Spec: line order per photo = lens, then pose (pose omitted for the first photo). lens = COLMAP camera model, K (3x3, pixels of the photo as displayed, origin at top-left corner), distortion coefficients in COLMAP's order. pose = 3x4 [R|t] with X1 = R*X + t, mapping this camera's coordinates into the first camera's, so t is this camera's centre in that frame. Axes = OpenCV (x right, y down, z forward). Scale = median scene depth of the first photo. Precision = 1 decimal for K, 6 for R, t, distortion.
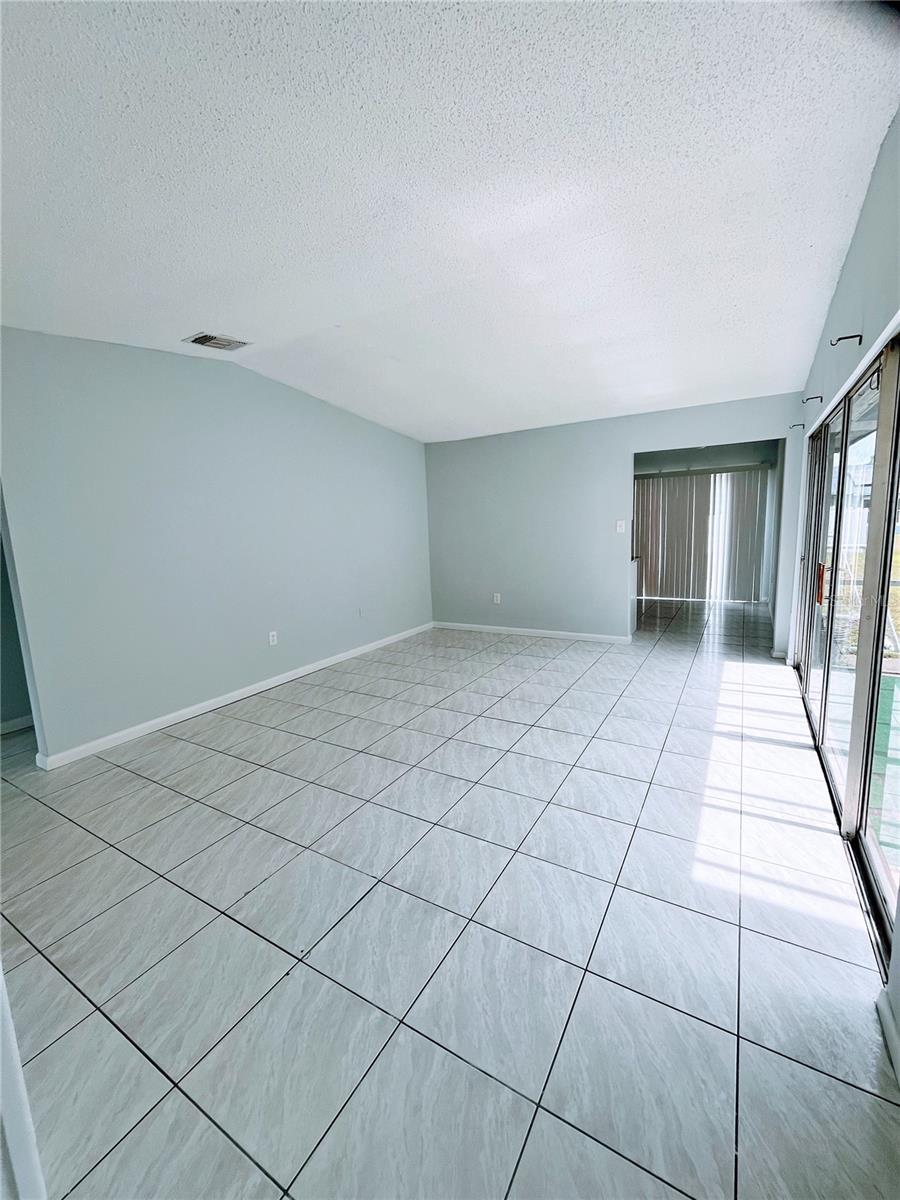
lens RADIAL K [[485.7, 0, 451.4], [0, 485.7, 597.4], [0, 0, 1]] dist [0.003378, -0.000503]
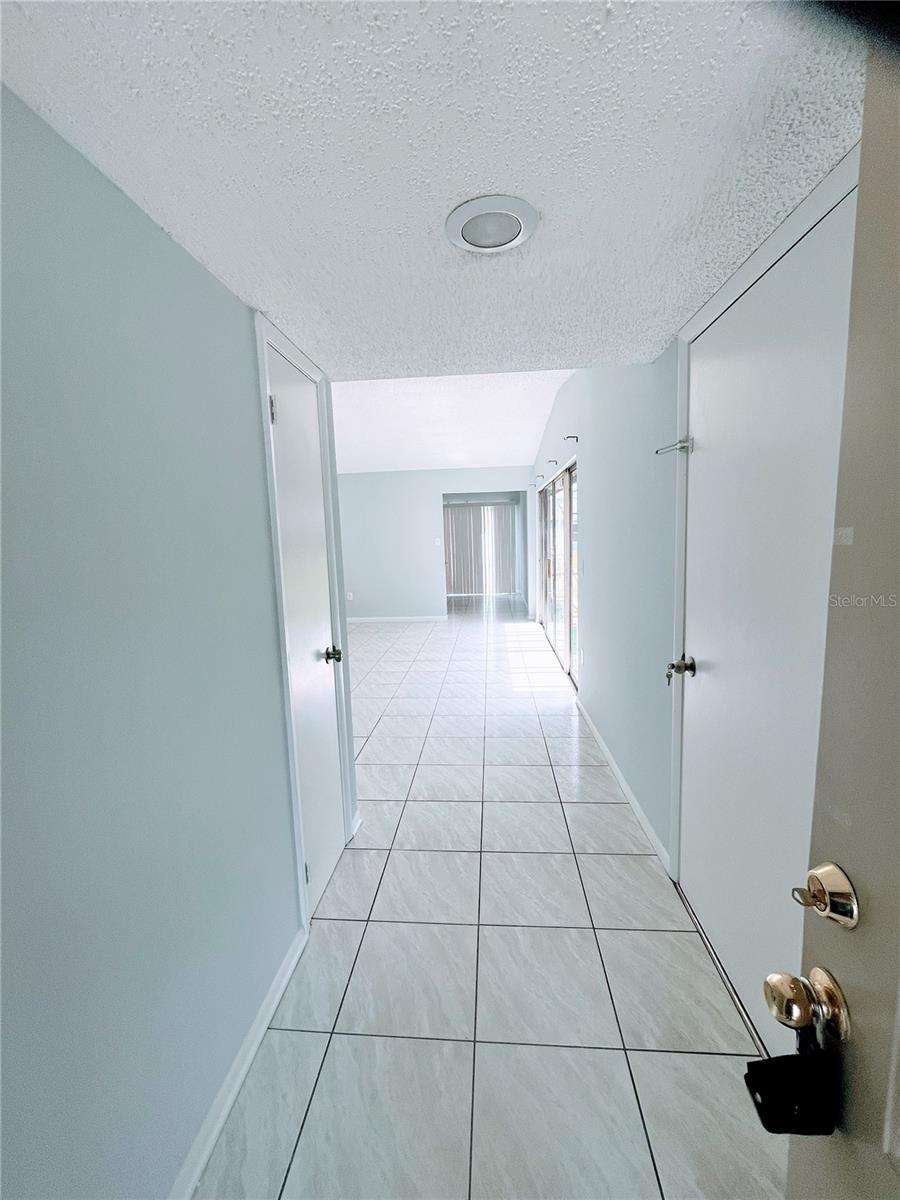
lens RADIAL K [[485.7, 0, 451.5], [0, 485.7, 590.5], [0, 0, 1]] dist [0.003378, -0.000503]
pose [[0.897393, -0.038911, 0.439513, -0.279136], [0.060314, 0.997572, -0.034831, 0.058316], [-0.437090, 0.057766, 0.897561, -0.353944]]
